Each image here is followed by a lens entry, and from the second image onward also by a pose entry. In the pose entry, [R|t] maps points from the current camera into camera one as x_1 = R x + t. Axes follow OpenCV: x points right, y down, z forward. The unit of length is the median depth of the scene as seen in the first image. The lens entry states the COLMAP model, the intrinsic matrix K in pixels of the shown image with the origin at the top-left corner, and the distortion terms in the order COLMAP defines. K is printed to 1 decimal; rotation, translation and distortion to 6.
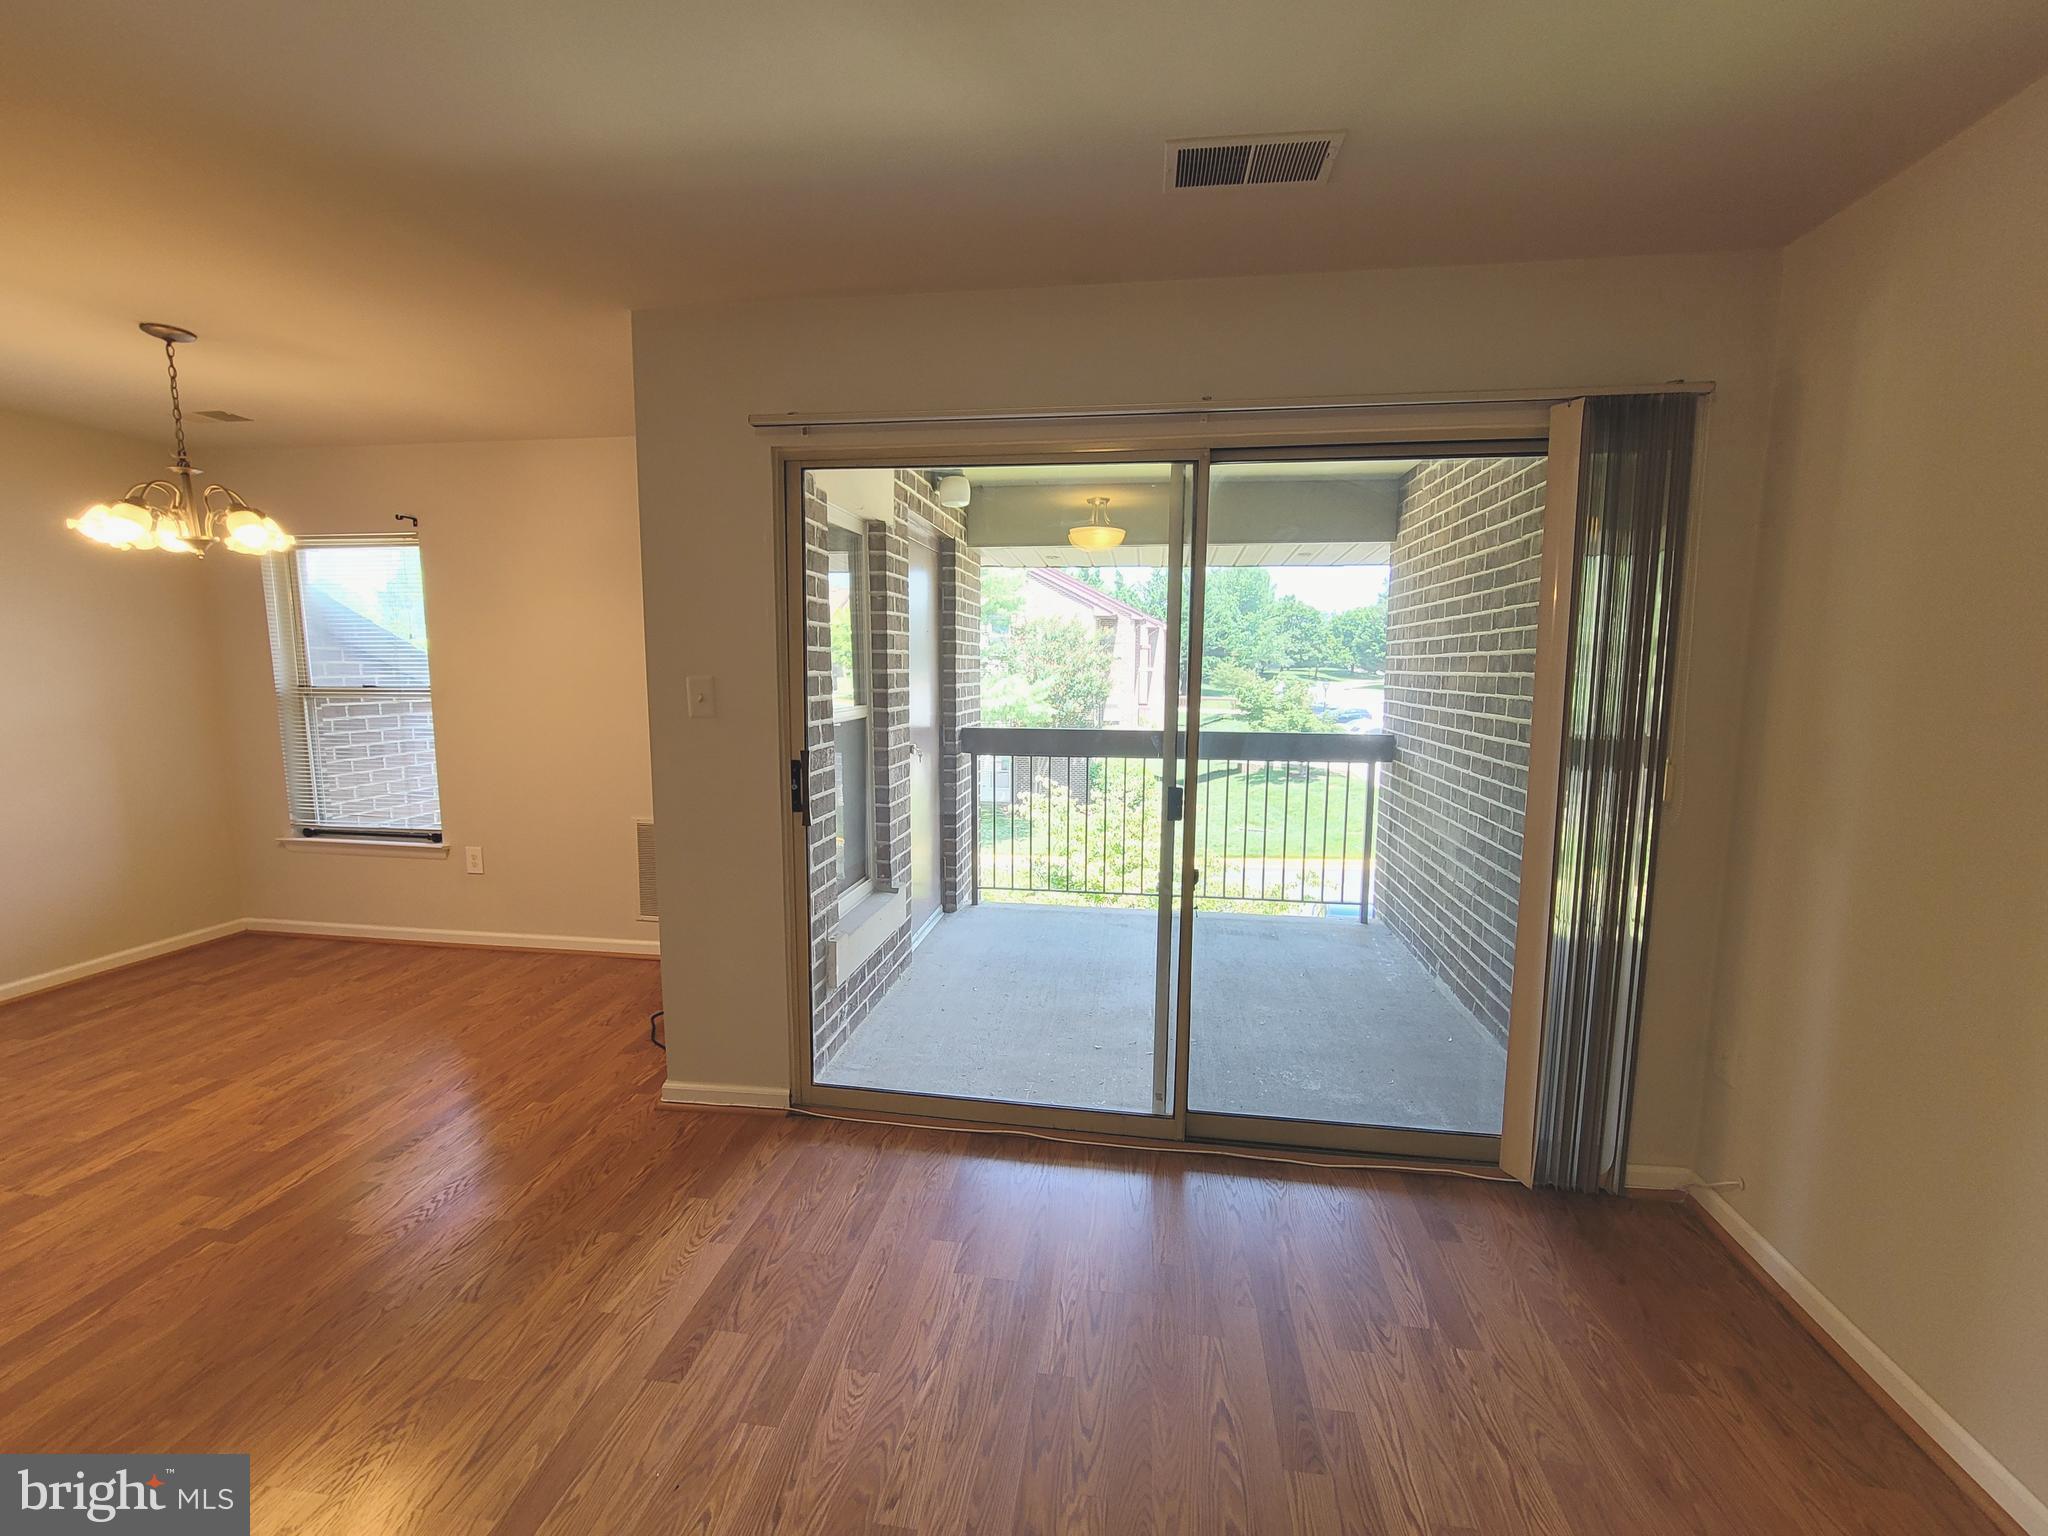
lens RADIAL K [[841.2, 0, 1031.0], [0, 841.2, 766.1], [0, 0, 1]] dist [-0.001653, 0.000120]
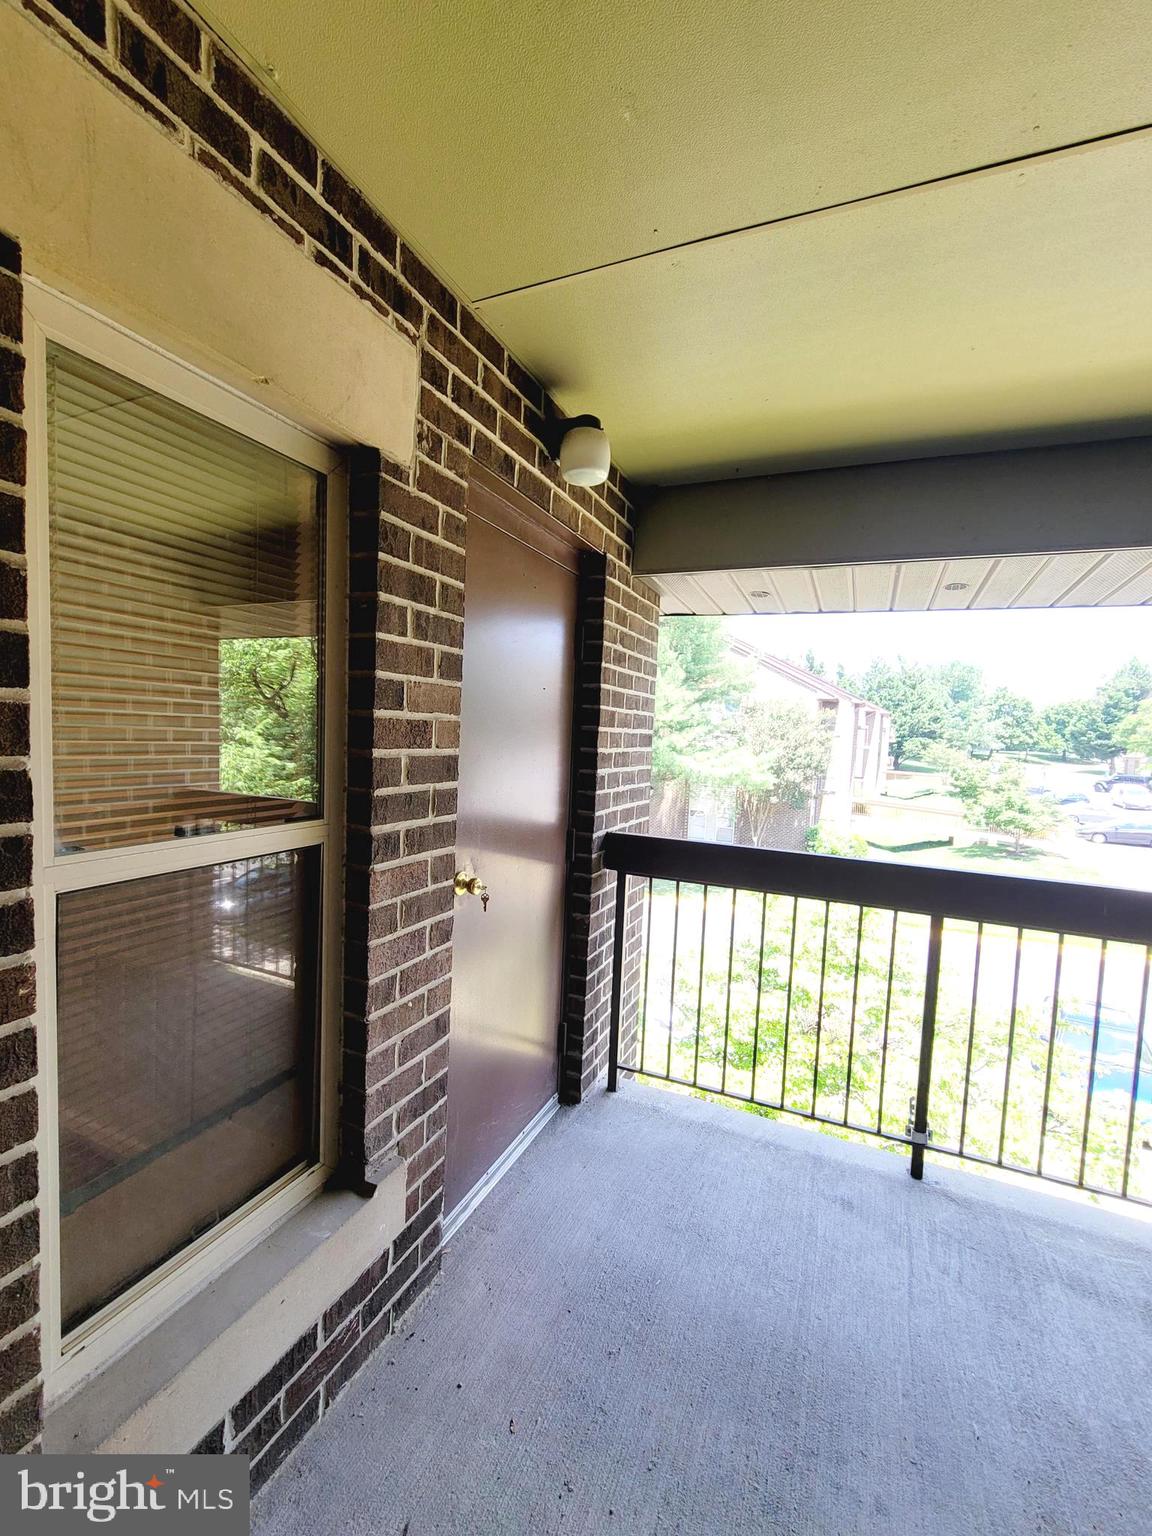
lens RADIAL K [[649.2, 0, 582.5], [0, 649.2, 773.7], [0, 0, 1]] dist [0.001146, -0.000065]
pose [[0.963232, 0.055199, -0.262938, 0.041458], [-0.070890, 0.996202, -0.050560, -0.075187], [0.259149, 0.067341, 0.963487, 0.553706]]
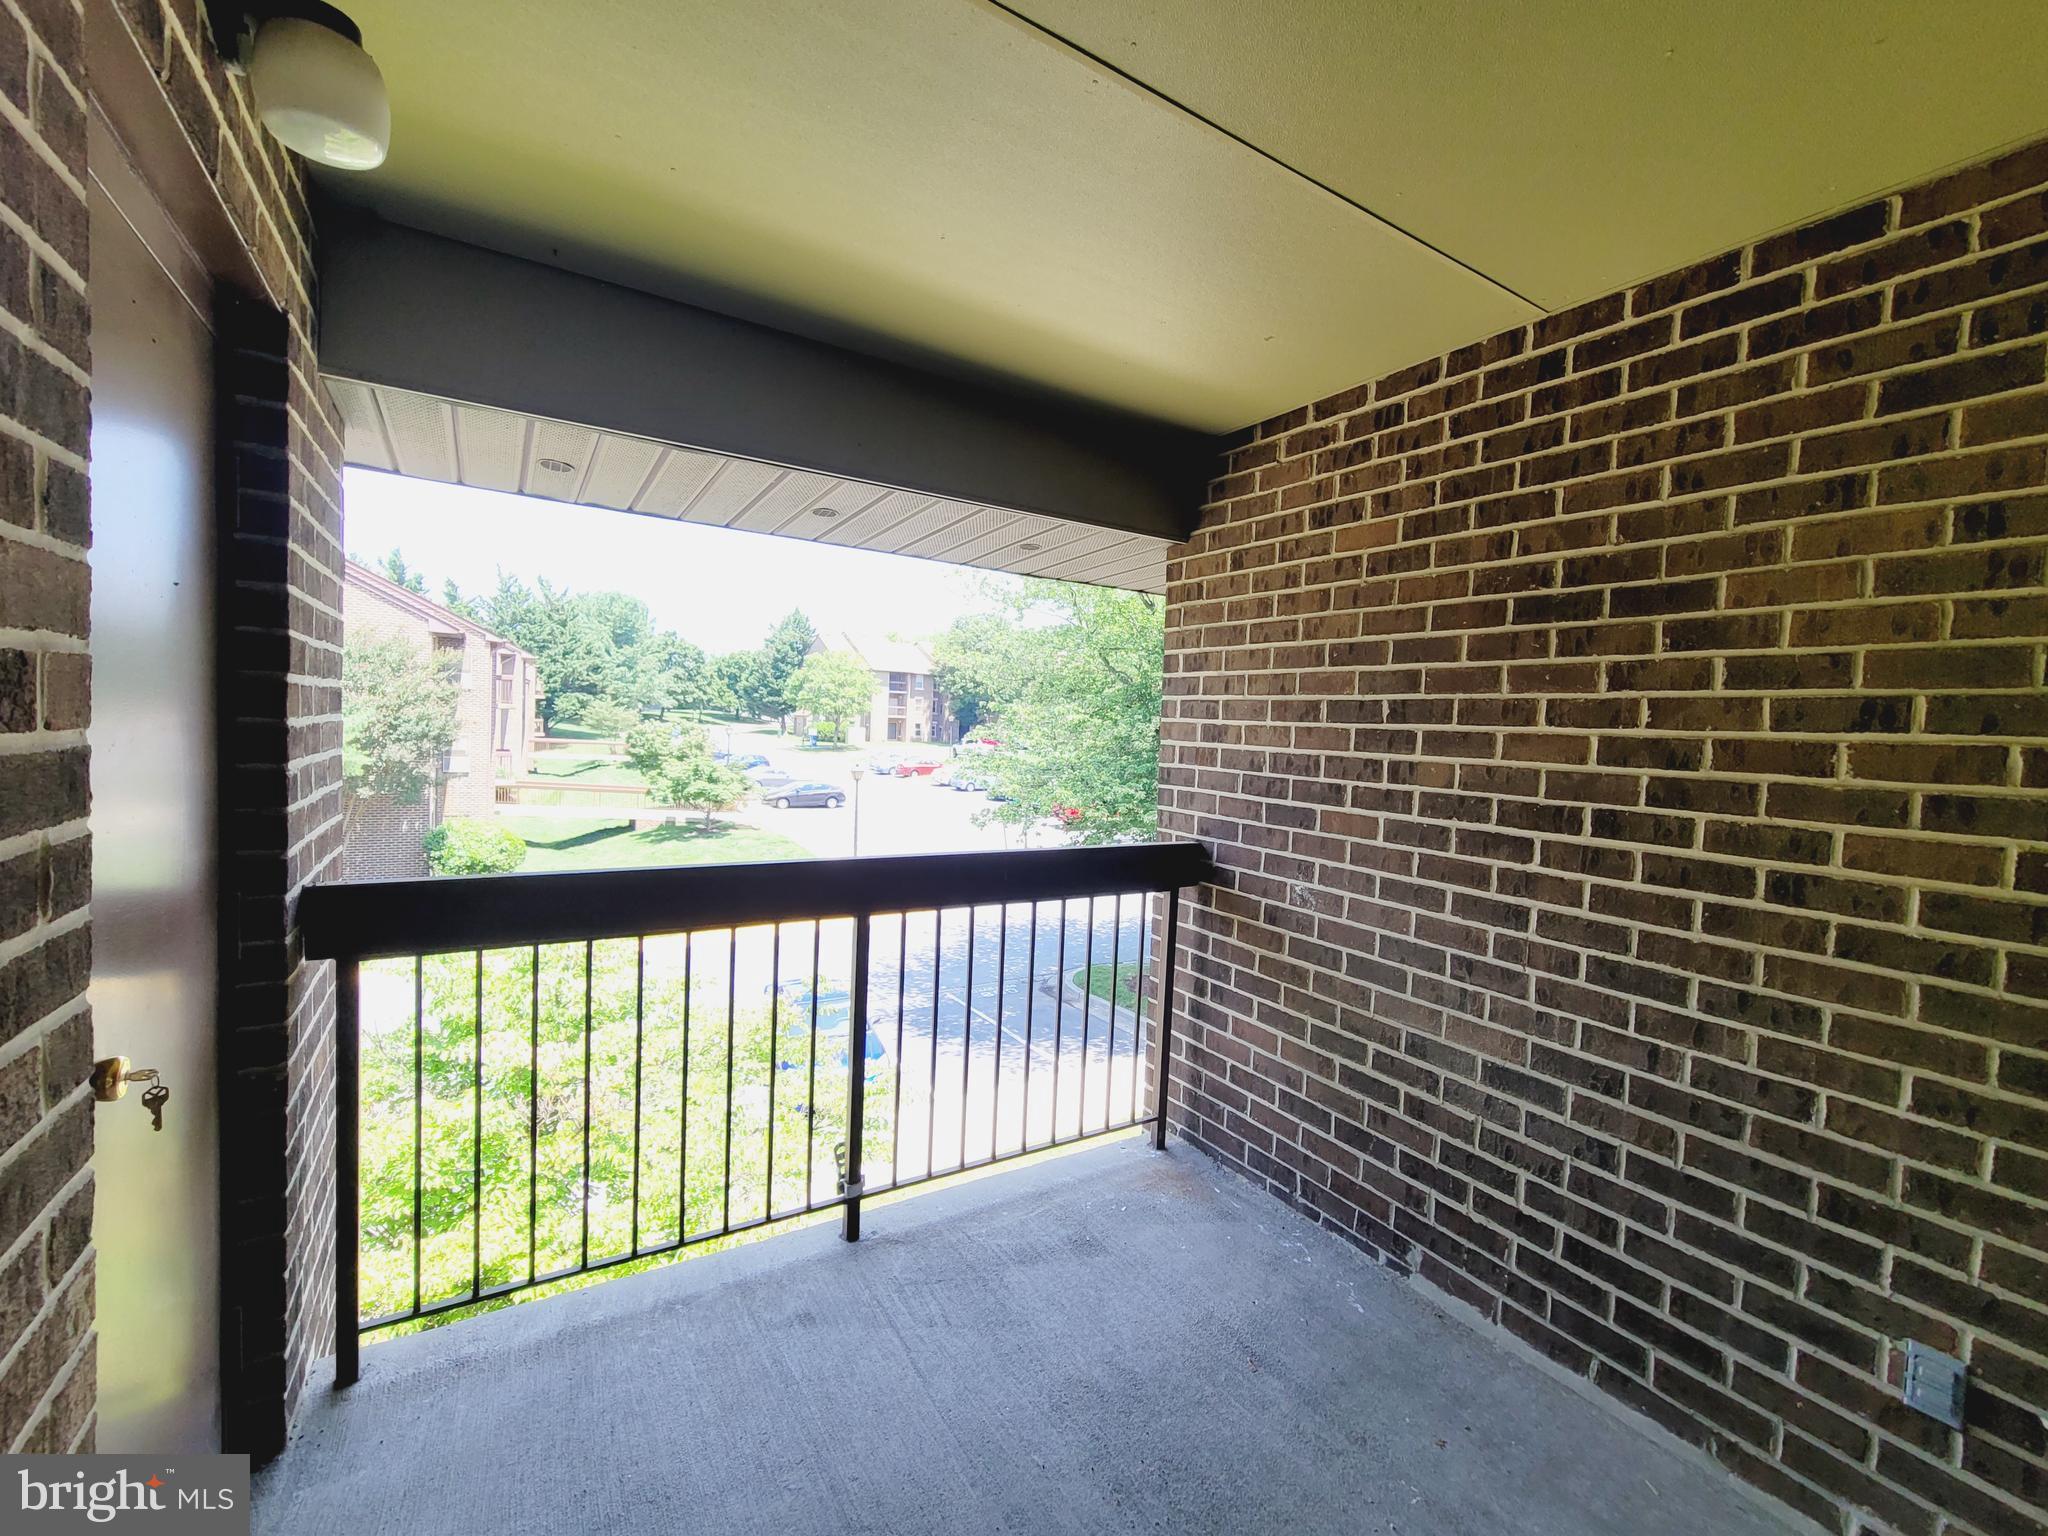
lens RADIAL K [[865.7, 0, 1024.0], [0, 865.7, 768.0], [0, 0, 1]] dist [0.001146, -0.000065]
pose [[0.767912, -0.006563, 0.640521, -0.094897], [0.038483, 0.998614, -0.035905, -0.080744], [-0.639398, 0.052222, 0.767101, 0.625277]]
